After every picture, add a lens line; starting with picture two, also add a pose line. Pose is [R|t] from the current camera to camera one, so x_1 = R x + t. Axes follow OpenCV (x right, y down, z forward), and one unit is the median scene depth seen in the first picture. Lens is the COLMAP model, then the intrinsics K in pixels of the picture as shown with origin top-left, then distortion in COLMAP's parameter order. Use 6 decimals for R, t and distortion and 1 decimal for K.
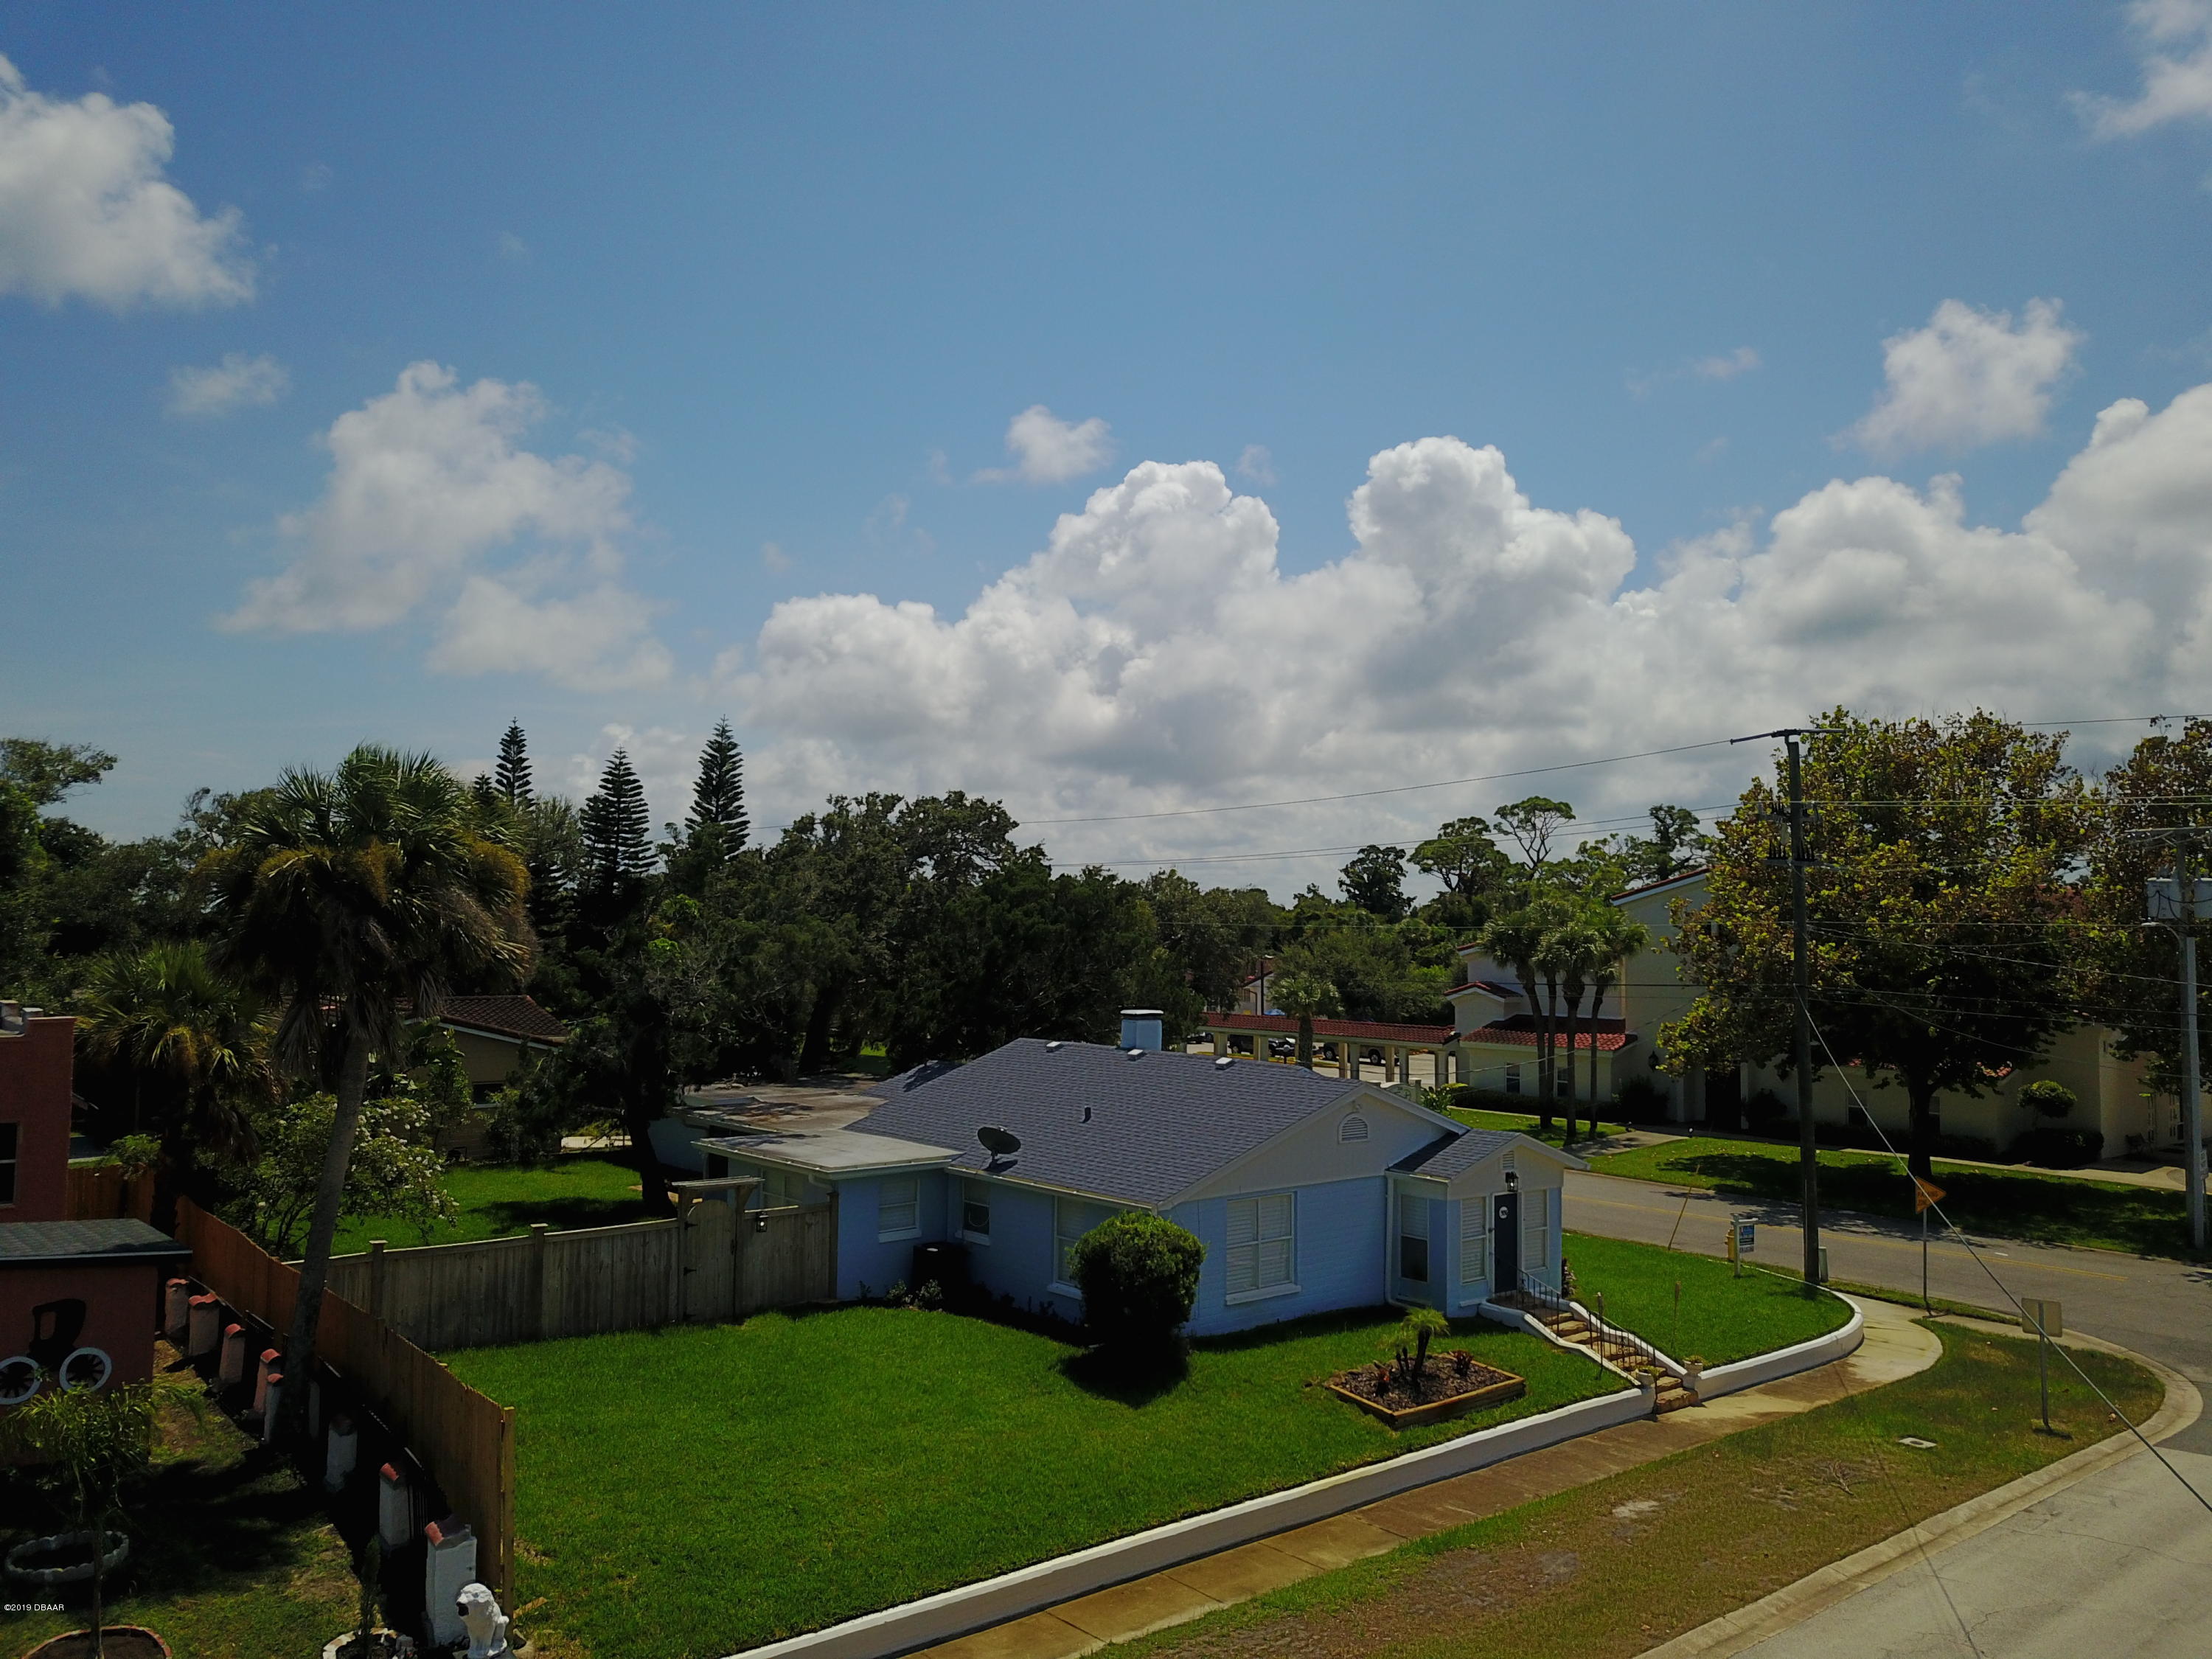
lens RADIAL K [[1607.7, 0, 1071.8], [0, 1607.7, 815.4], [0, 0, 1]] dist [0.044249, -0.151310]
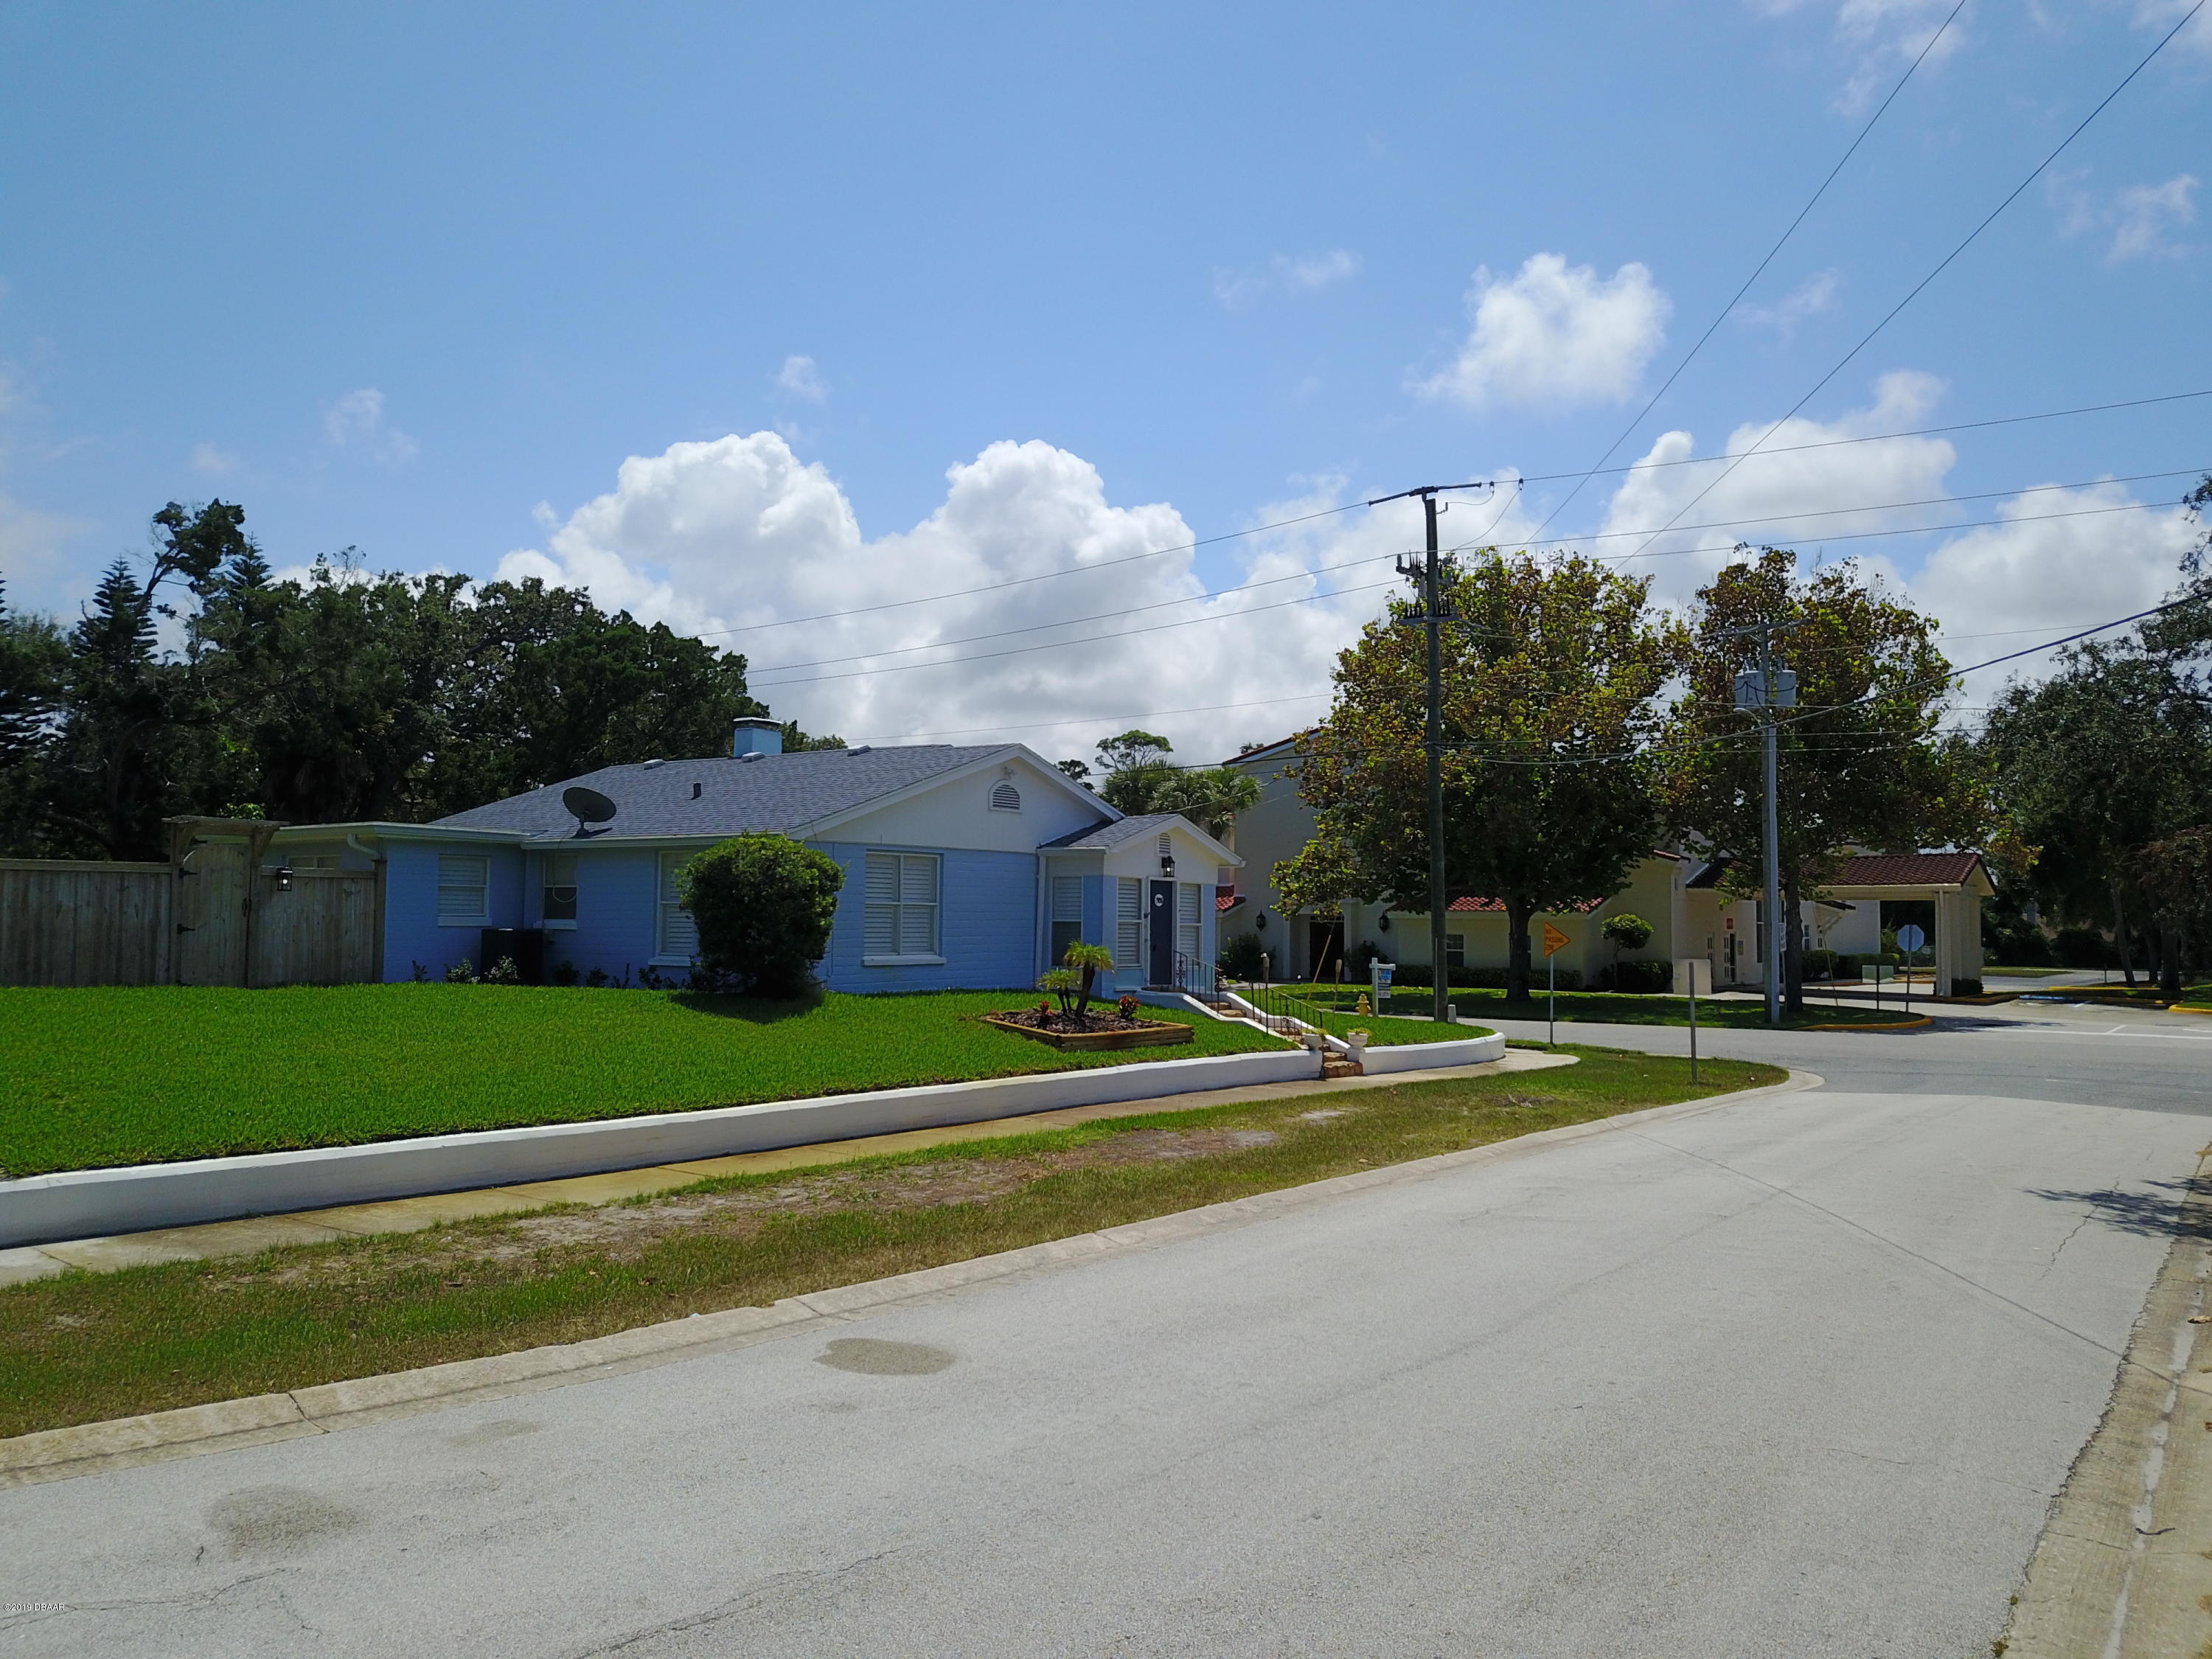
lens RADIAL K [[1652.1, 0, 1106.0], [0, 1652.1, 829.5], [0, 0, 1]] dist [-0.071216, 0.065650]
pose [[0.963186, 0.016370, 0.268336, -0.016349], [-0.019882, 0.999749, 0.010374, 0.209343], [-0.268099, -0.015327, 0.963269, 0.109036]]
